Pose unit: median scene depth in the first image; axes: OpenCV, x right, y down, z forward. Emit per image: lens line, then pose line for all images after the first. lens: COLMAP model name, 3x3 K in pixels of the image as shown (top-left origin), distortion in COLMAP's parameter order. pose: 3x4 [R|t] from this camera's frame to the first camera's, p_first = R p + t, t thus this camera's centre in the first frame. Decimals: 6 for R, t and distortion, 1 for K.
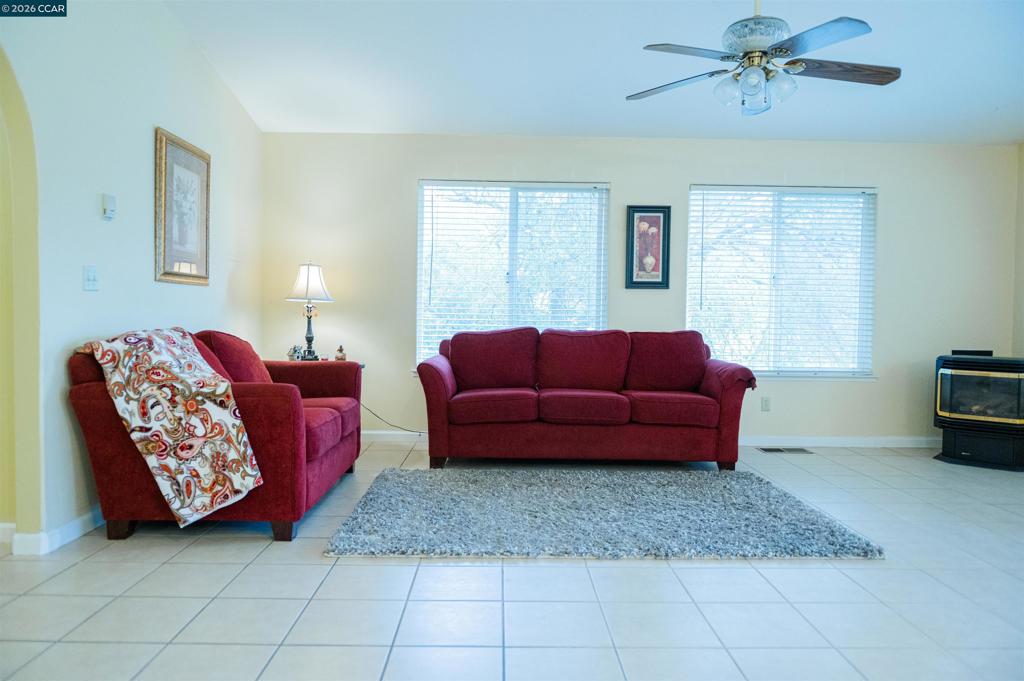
lens RADIAL K [[703.9, 0, 513.9], [0, 703.9, 333.7], [0, 0, 1]] dist [-0.007562, -0.002006]
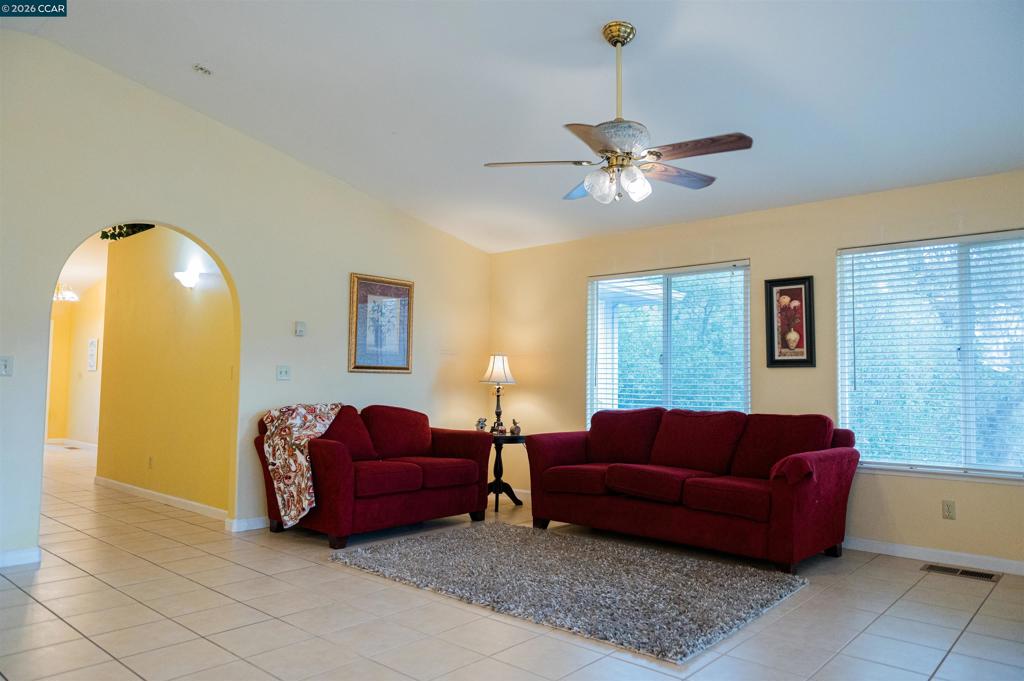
lens RADIAL K [[703.9, 0, 507.7], [0, 703.9, 342.4], [0, 0, 1]] dist [-0.007562, -0.002006]
pose [[0.734550, -0.045720, -0.677013, 0.665328], [-0.020429, 0.995785, -0.089413, -0.008063], [0.678247, 0.079509, 0.730520, 0.093963]]
